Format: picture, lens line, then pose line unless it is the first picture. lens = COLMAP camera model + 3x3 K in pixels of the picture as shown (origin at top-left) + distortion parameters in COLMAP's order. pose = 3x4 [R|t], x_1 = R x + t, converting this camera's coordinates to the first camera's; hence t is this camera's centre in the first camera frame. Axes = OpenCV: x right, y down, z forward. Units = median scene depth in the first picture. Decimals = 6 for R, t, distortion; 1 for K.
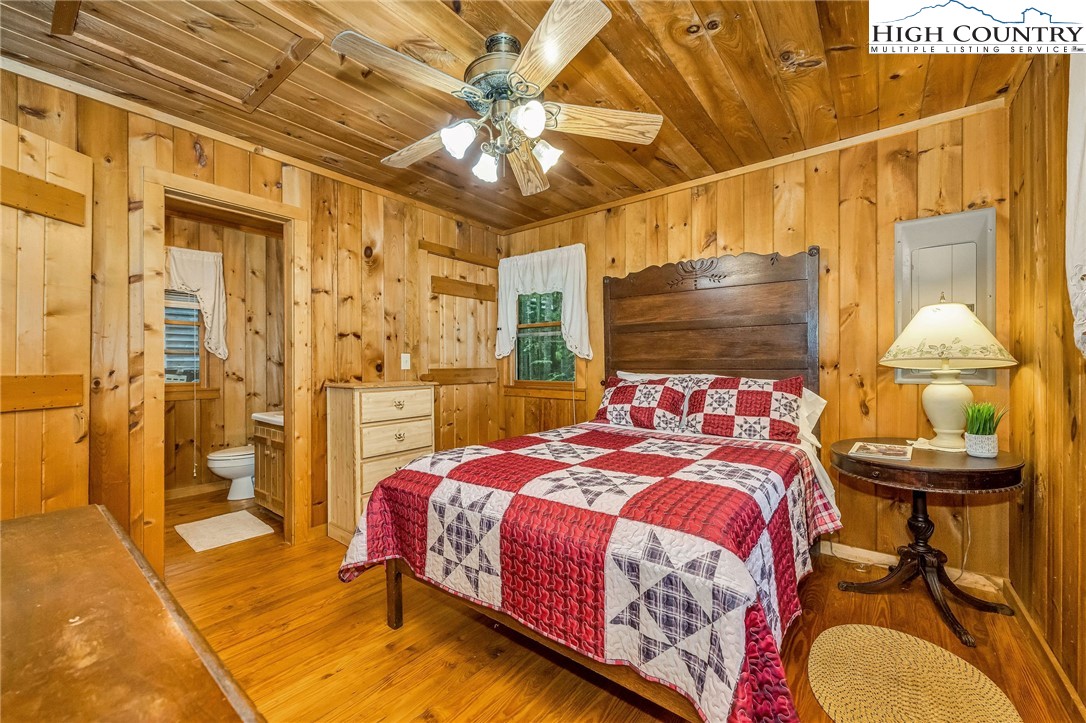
lens RADIAL K [[434.2, 0, 547.9], [0, 434.2, 362.5], [0, 0, 1]] dist [0.000372, -0.000048]
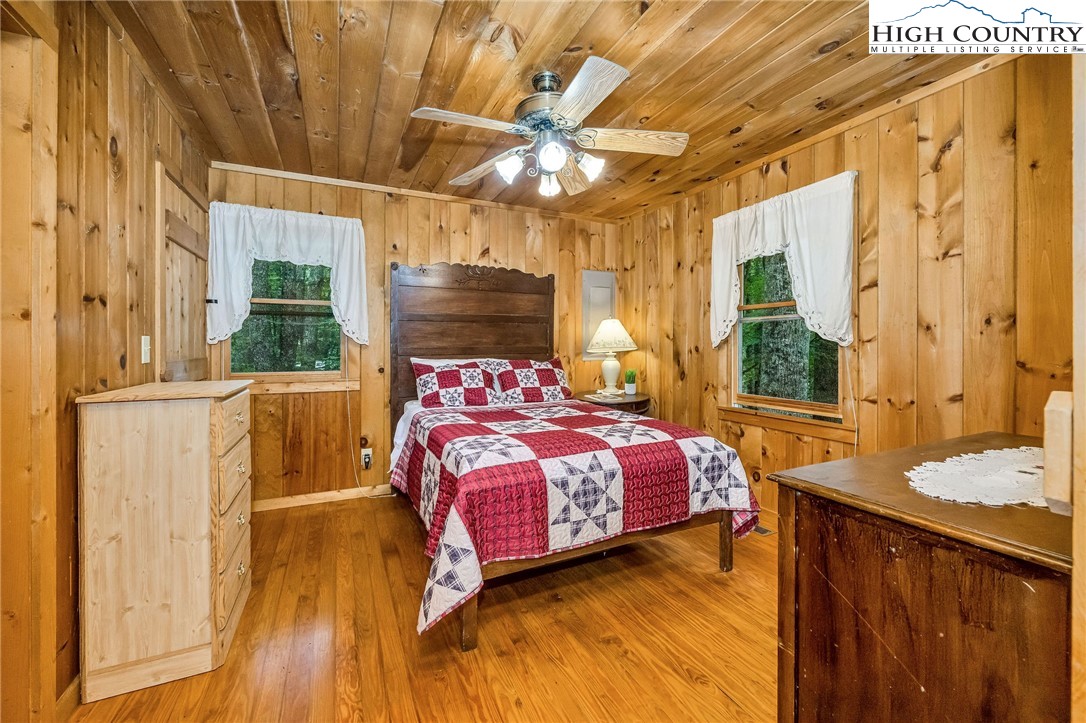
lens RADIAL K [[434.2, 0, 543.0], [0, 434.2, 346.2], [0, 0, 1]] dist [0.000372, -0.000048]
pose [[0.438314, 0.001010, 0.898821, -0.782147], [-0.001452, 0.999999, -0.000416, -0.009171], [-0.898821, -0.001123, 0.438315, 0.338877]]
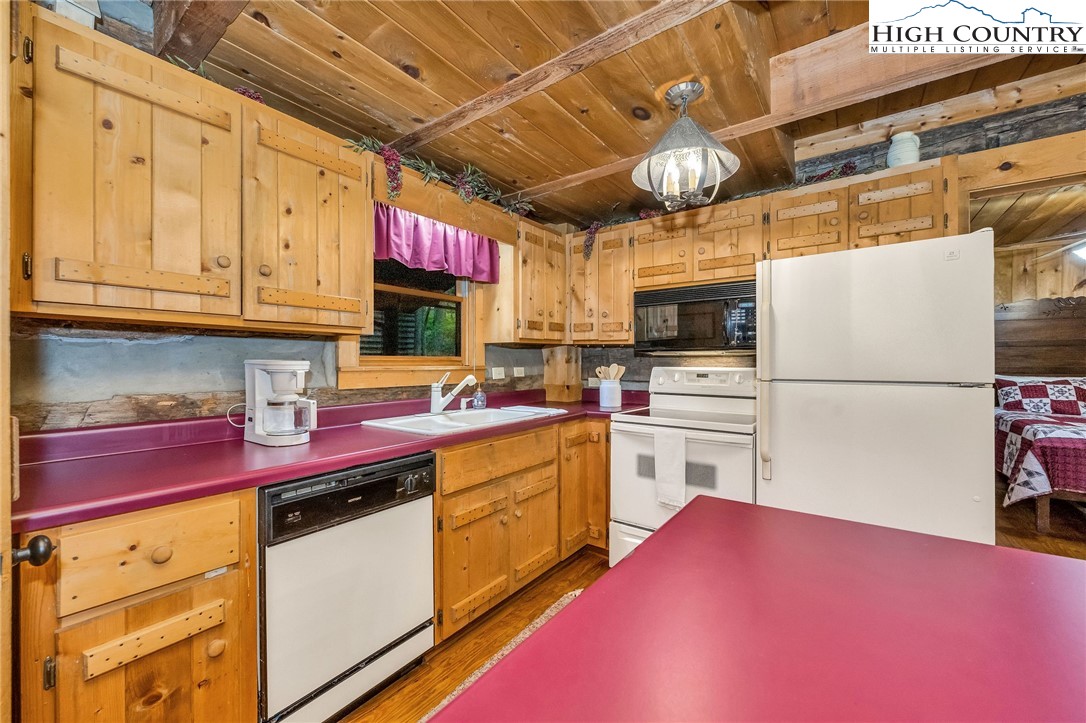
lens RADIAL K [[441.3, 0, 537.4], [0, 441.3, 360.5], [0, 0, 1]] dist [-0.003837, 0.000989]
pose [[0.999220, 0.003688, 0.039305, -1.672381], [-0.003831, 0.999986, 0.003548, -0.029771], [-0.039292, -0.003696, 0.999221, -0.420637]]
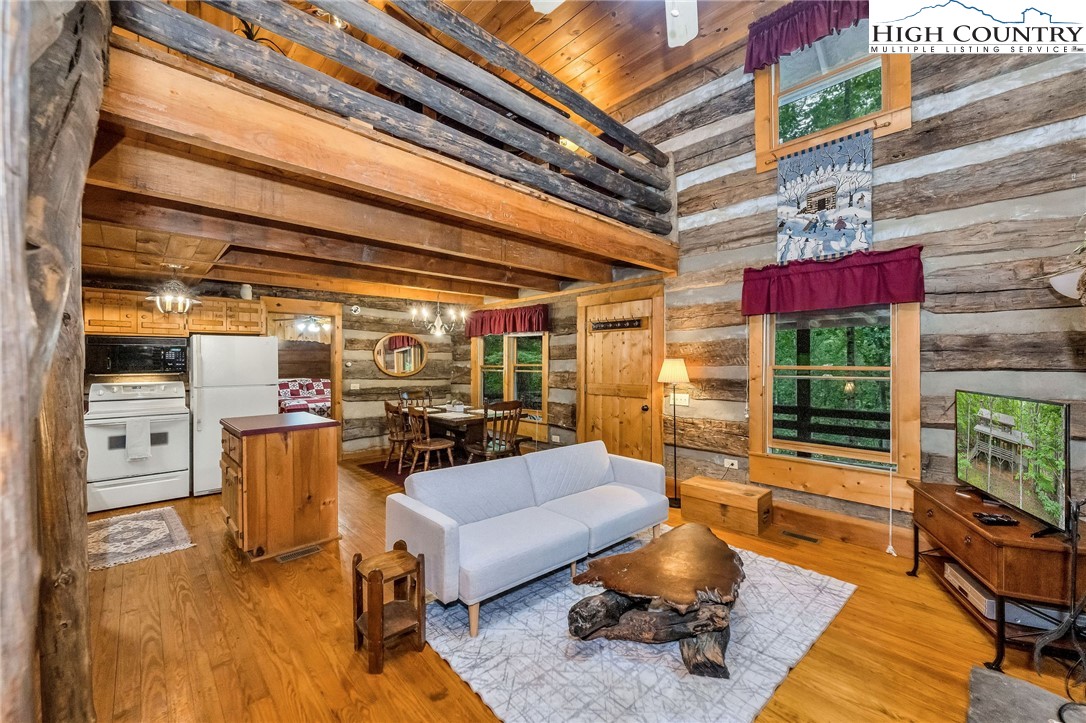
lens RADIAL K [[441.3, 0, 539.4], [0, 441.3, 356.6], [0, 0, 1]] dist [-0.003837, 0.000989]
pose [[0.148930, 0.013111, 0.988761, -2.795240], [0.000580, 0.999911, -0.013346, -0.094843], [-0.988848, 0.002561, 0.148909, -1.284028]]
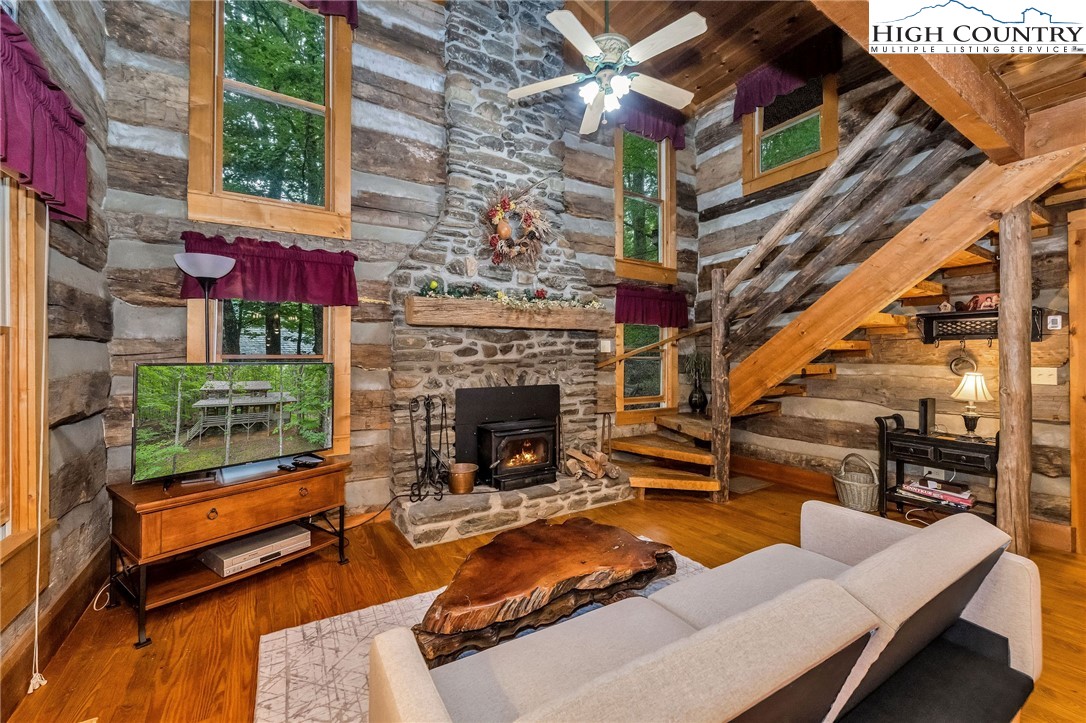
lens RADIAL K [[441.3, 0, 546.1], [0, 441.3, 355.0], [0, 0, 1]] dist [-0.003837, 0.000989]
pose [[-0.311699, -0.005622, -0.950164, -1.116699], [0.003865, 0.999967, -0.007185, -0.038885], [0.950173, -0.005912, -0.311667, -1.180546]]
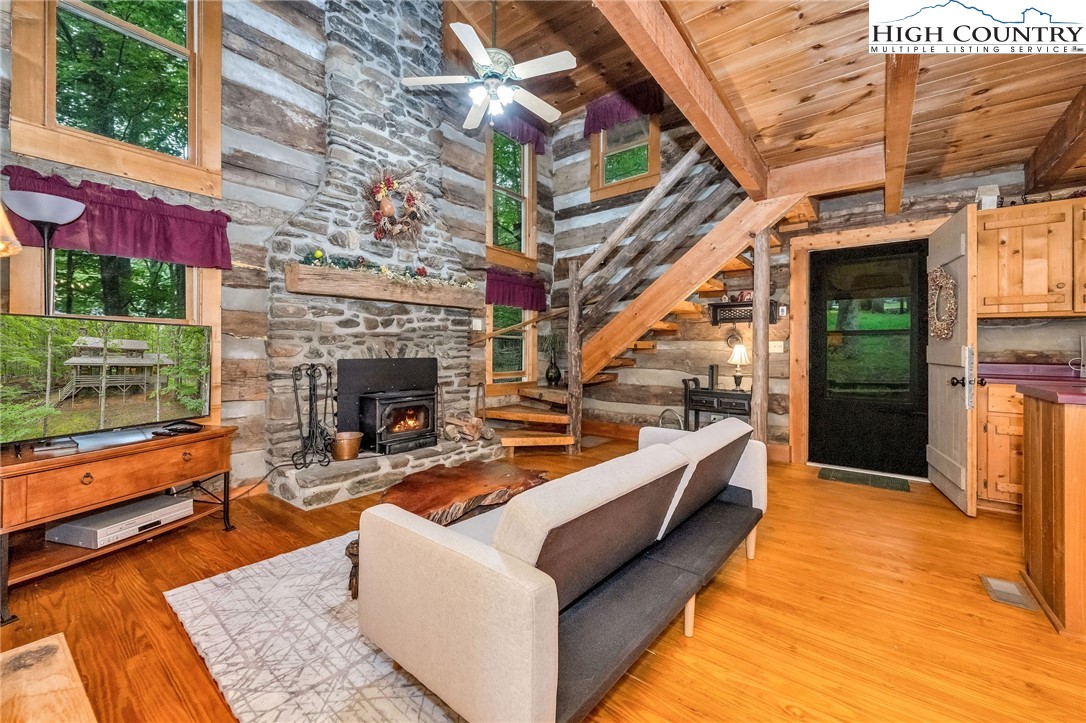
lens RADIAL K [[441.3, 0, 548.8], [0, 441.3, 354.6], [0, 0, 1]] dist [-0.003837, 0.000989]
pose [[0.036742, 0.011677, -0.999257, -0.917256], [-0.002359, 0.999930, 0.011598, 0.022840], [0.999322, 0.001932, 0.036767, -1.260032]]
